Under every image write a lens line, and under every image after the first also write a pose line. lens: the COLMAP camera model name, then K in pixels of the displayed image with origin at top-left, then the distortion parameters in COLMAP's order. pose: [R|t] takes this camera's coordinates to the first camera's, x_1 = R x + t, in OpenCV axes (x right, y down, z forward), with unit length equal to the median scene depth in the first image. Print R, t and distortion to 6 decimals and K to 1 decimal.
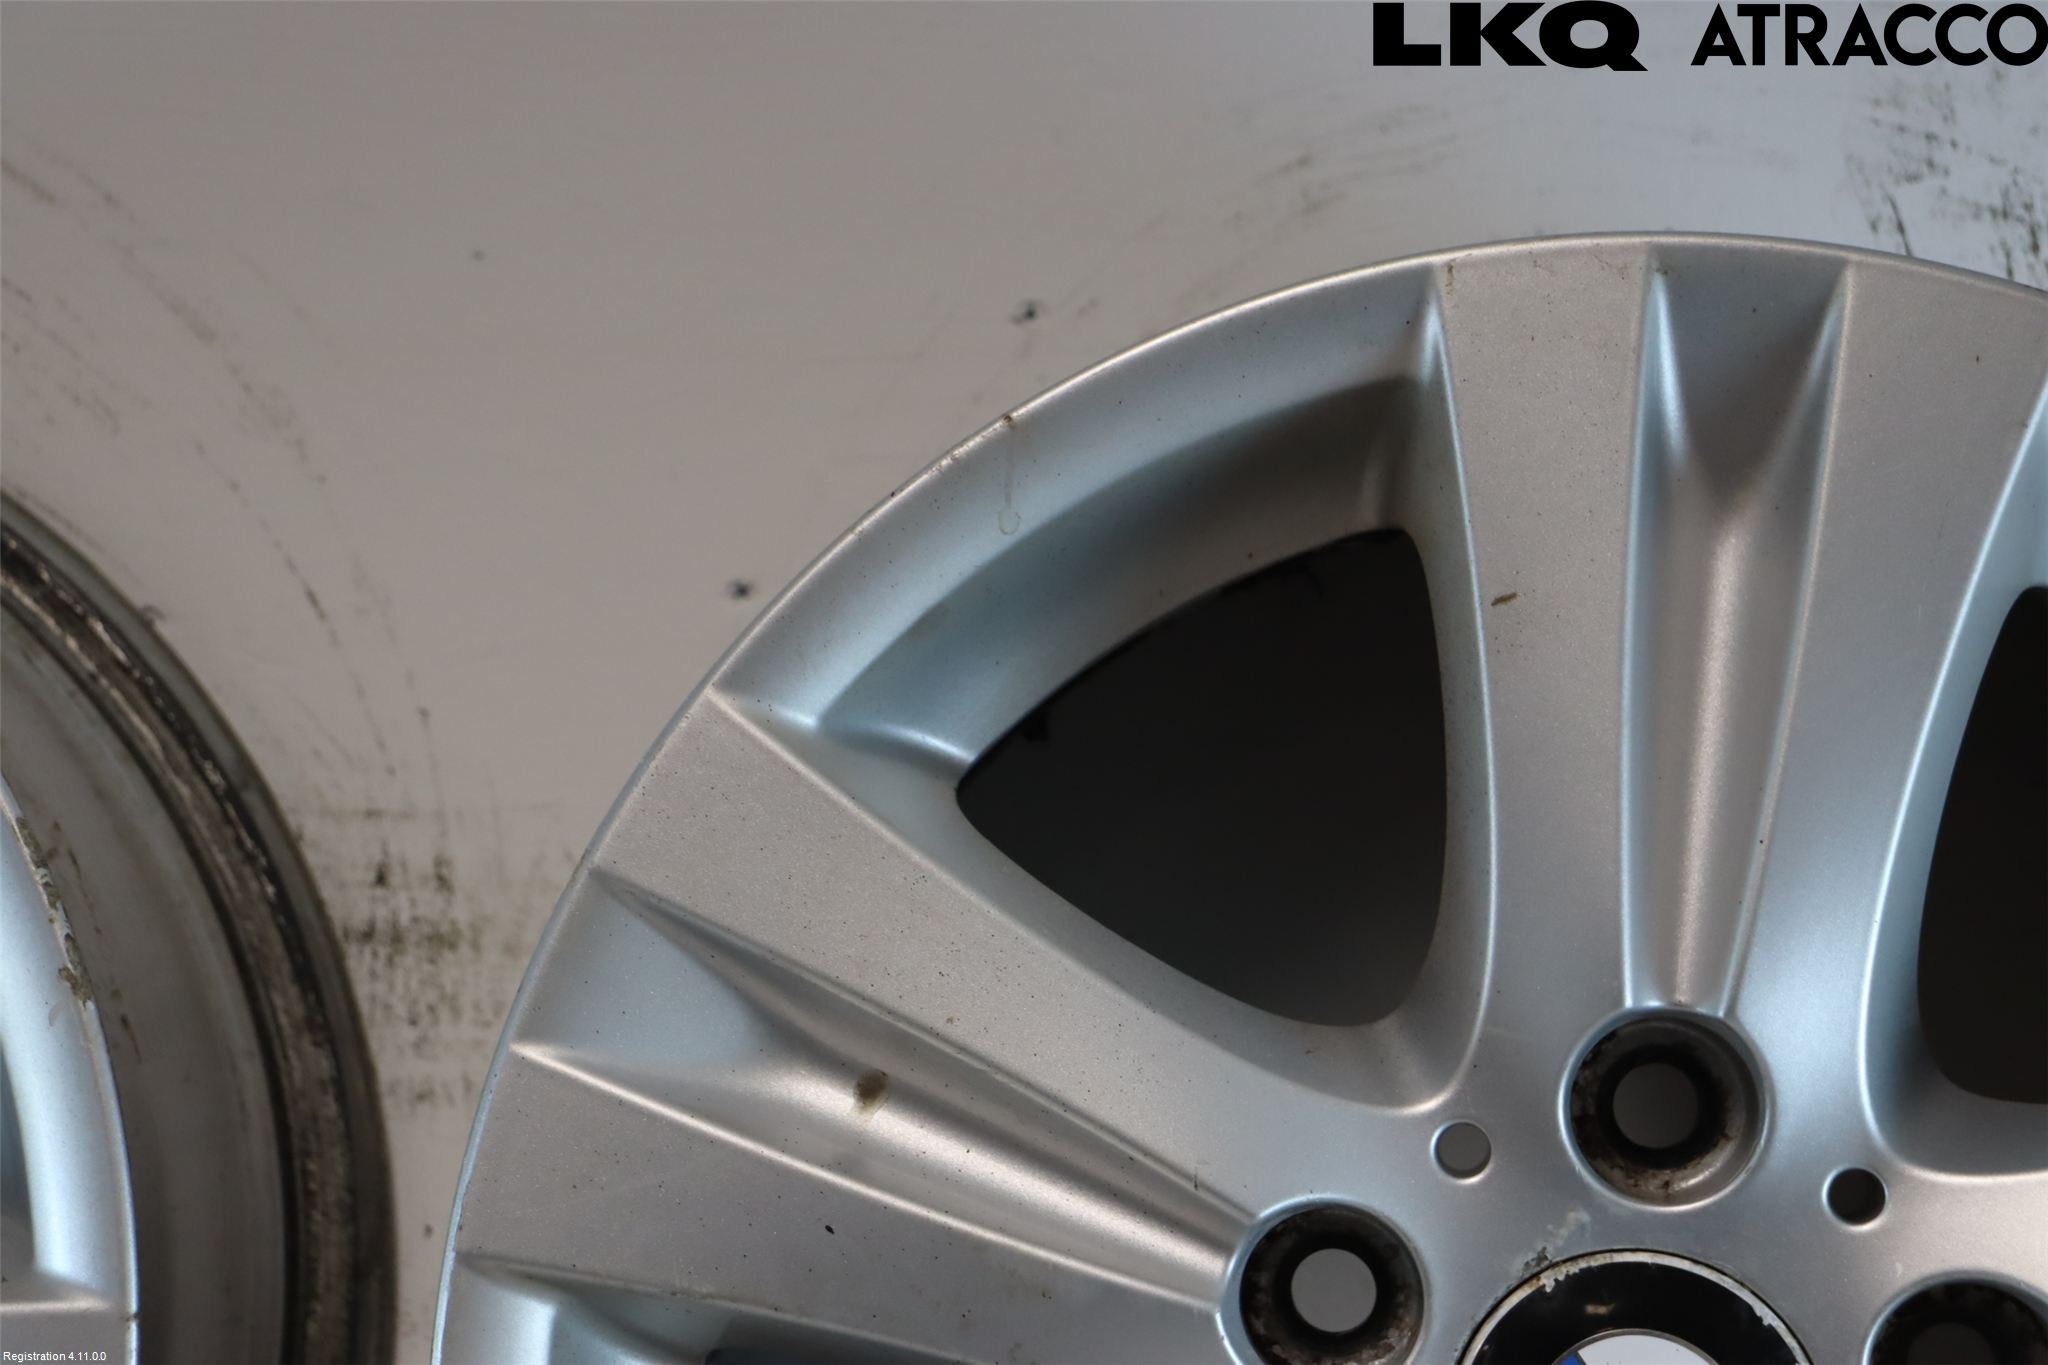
lens RADIAL K [[4672.6, 0, 1024.0], [0, 4672.6, 682.5], [0, 0, 1]] dist [0.329025, 0.335491]
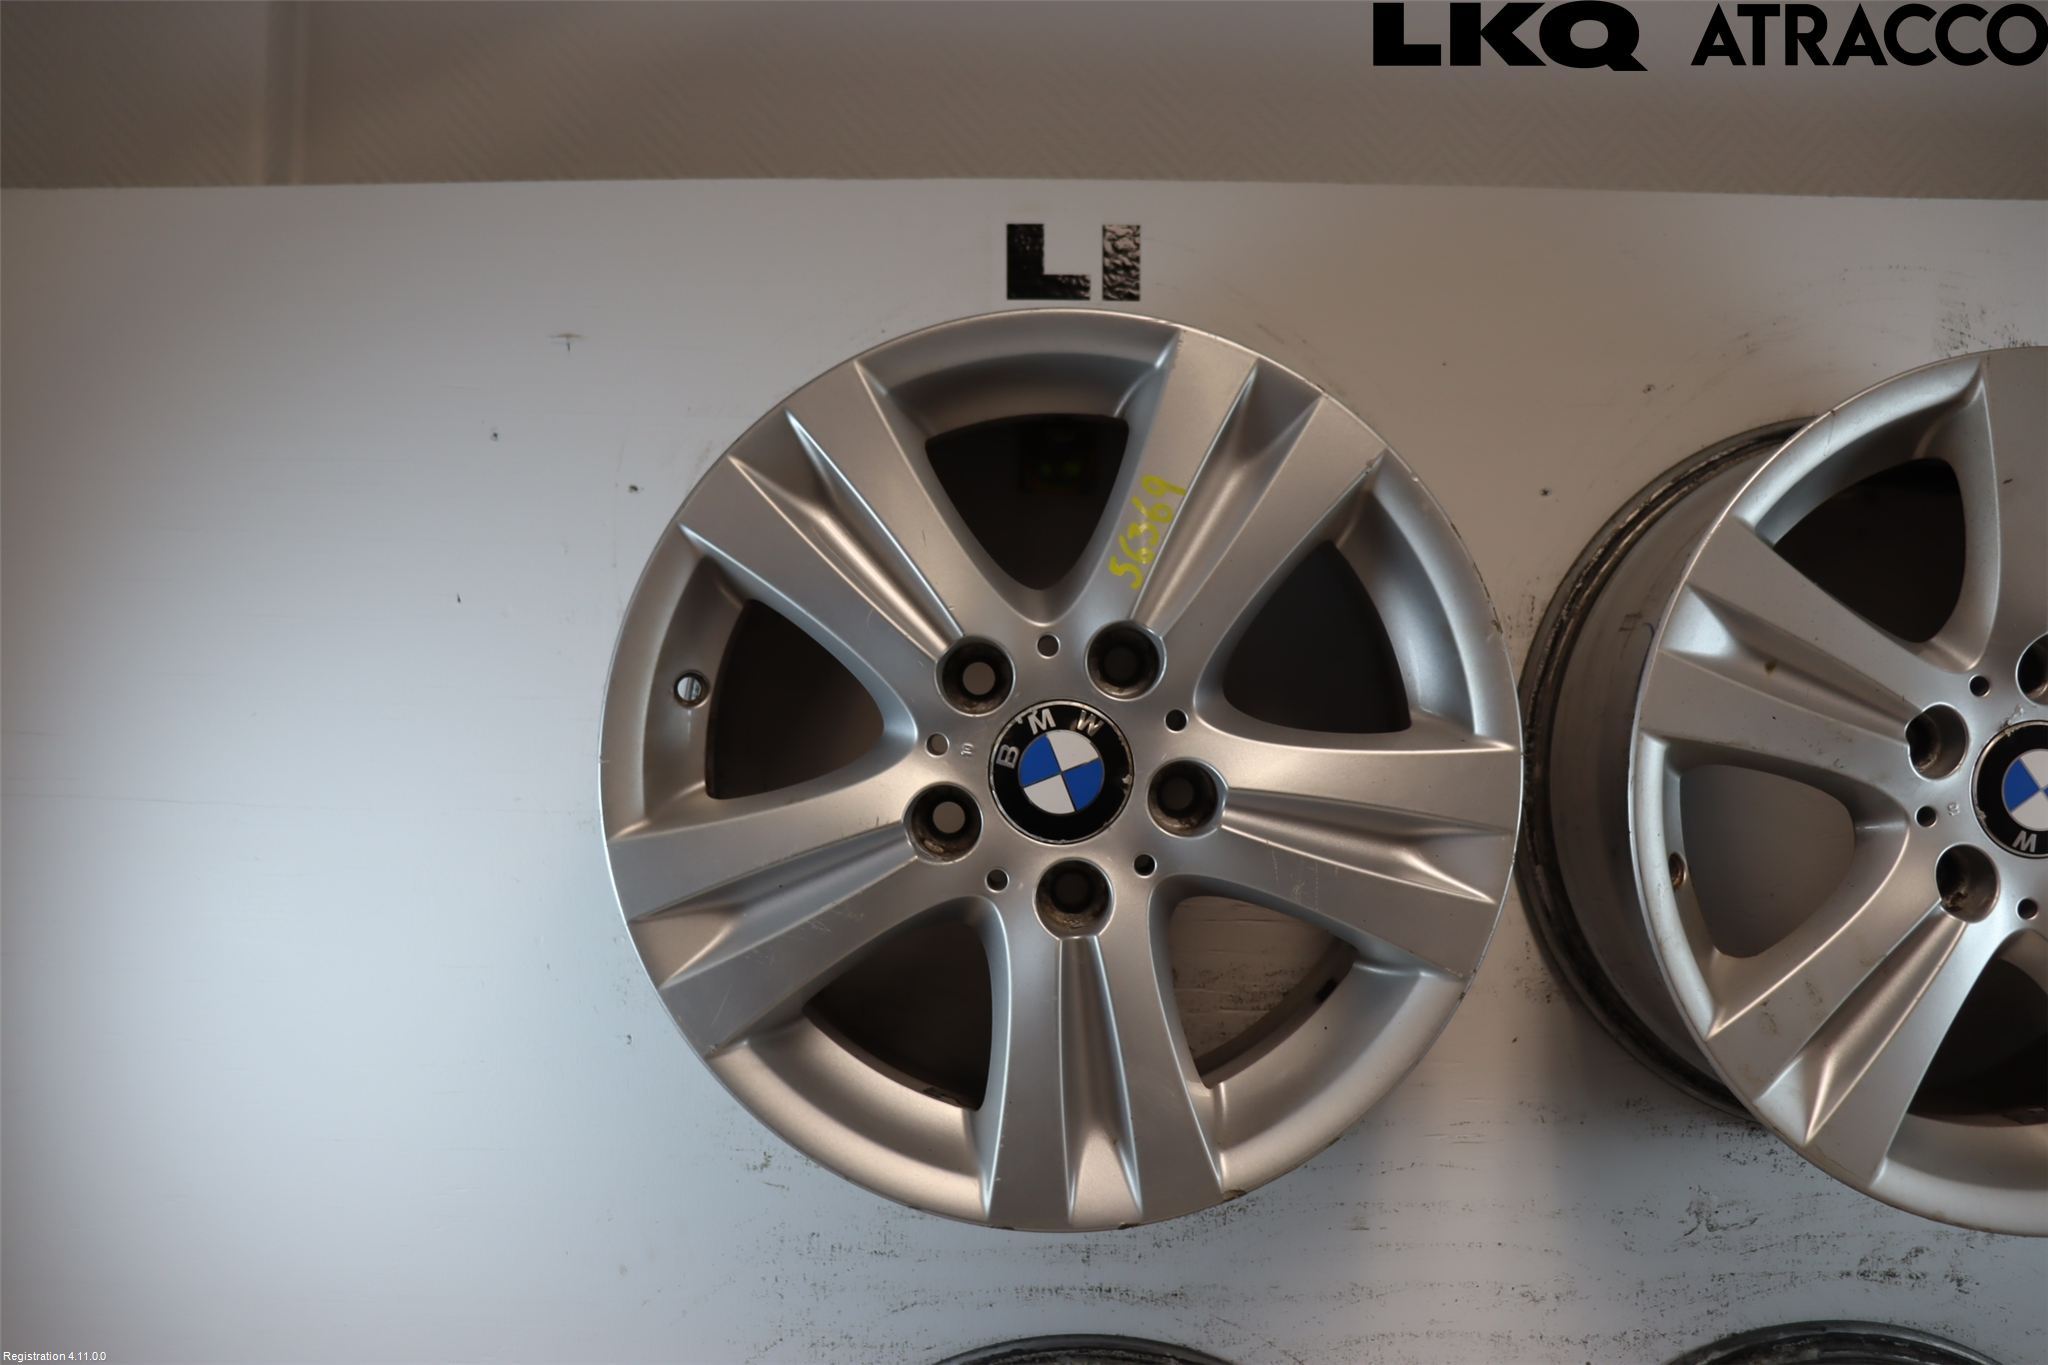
lens RADIAL K [[1676.5, 0, 1024.0], [0, 1676.5, 682.5], [0, 0, 1]] dist [-0.186008, 0.164982]
pose [[0.996165, -0.010670, 0.086846, -0.535504], [0.006238, 0.998672, 0.051143, 0.046754], [-0.087276, -0.050405, 0.994908, 0.128767]]
